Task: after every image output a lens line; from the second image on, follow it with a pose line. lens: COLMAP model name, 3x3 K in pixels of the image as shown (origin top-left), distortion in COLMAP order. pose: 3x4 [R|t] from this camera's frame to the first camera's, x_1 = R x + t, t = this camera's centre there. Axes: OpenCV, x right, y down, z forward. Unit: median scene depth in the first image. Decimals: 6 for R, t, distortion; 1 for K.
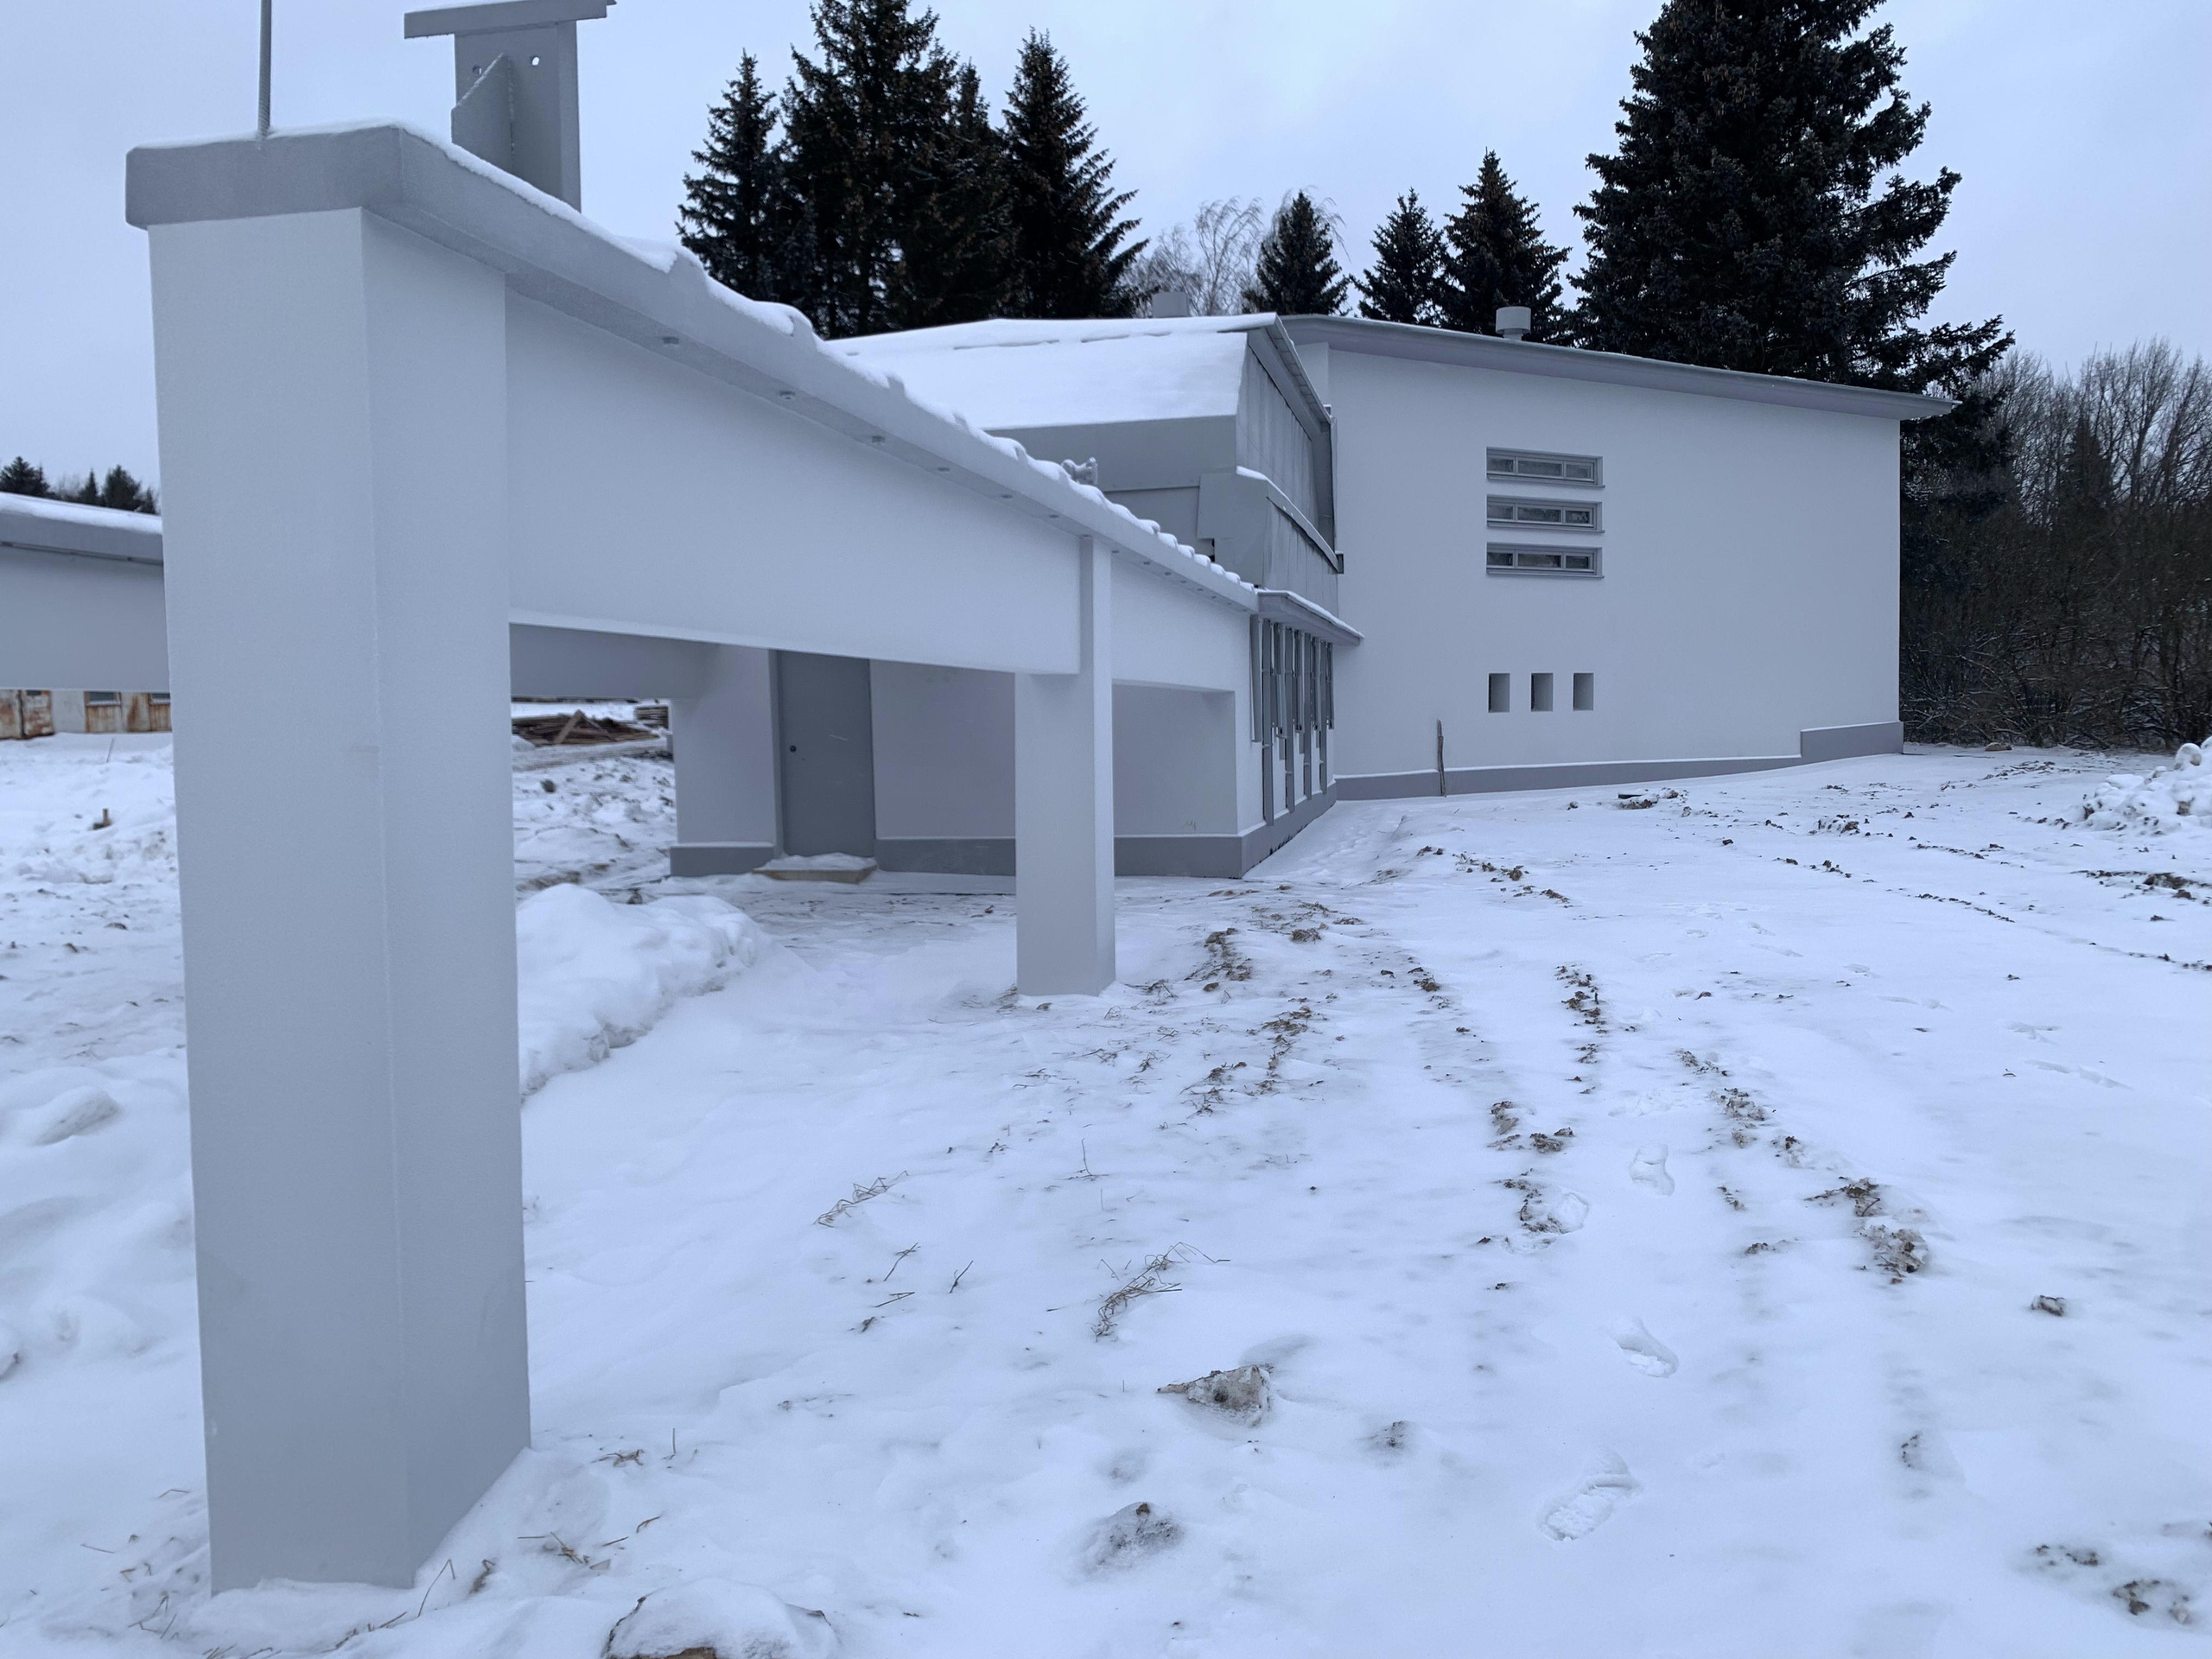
lens RADIAL K [[1722.6, 0, 1107.7], [0, 1722.6, 760.8], [0, 0, 1]] dist [0.013021, 0.004727]
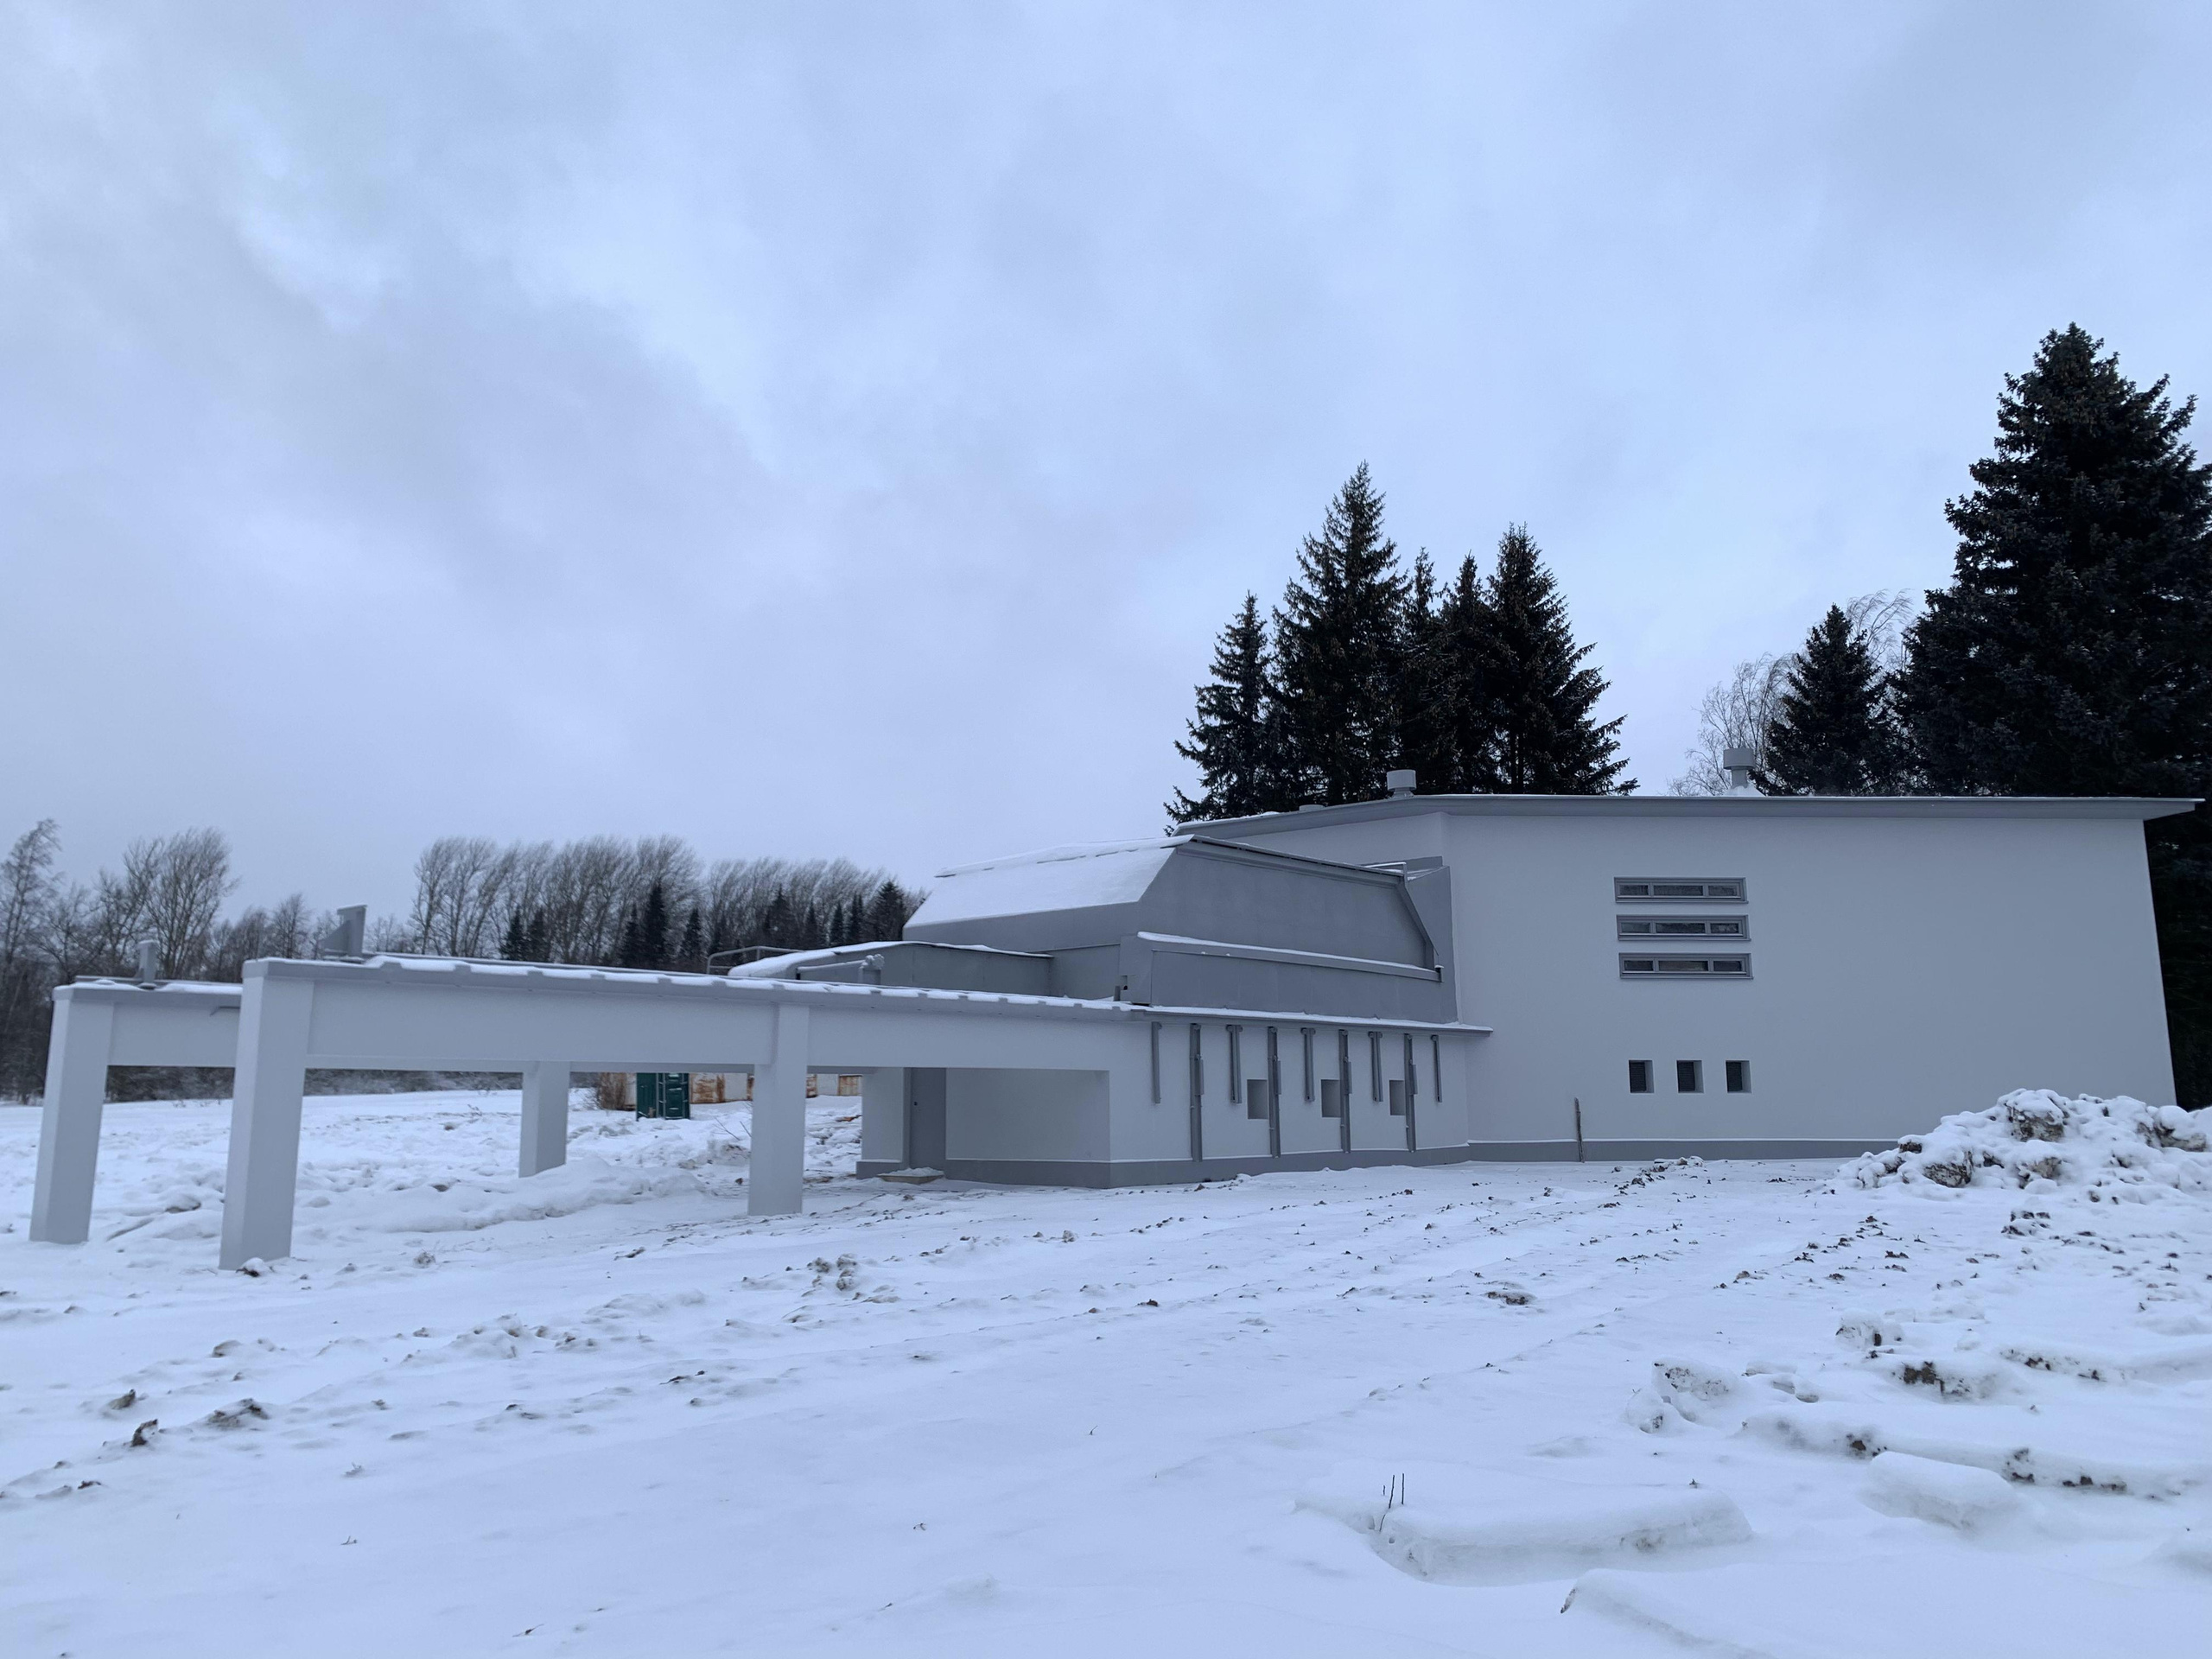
lens RADIAL K [[1722.6, 0, 1107.7], [0, 1722.6, 760.8], [0, 0, 1]] dist [0.013021, 0.004727]
pose [[0.863074, -0.081493, -0.498460, 0.357215], [-0.027981, 0.977667, -0.208288, 0.004332], [0.504302, 0.193715, 0.841519, -0.170784]]
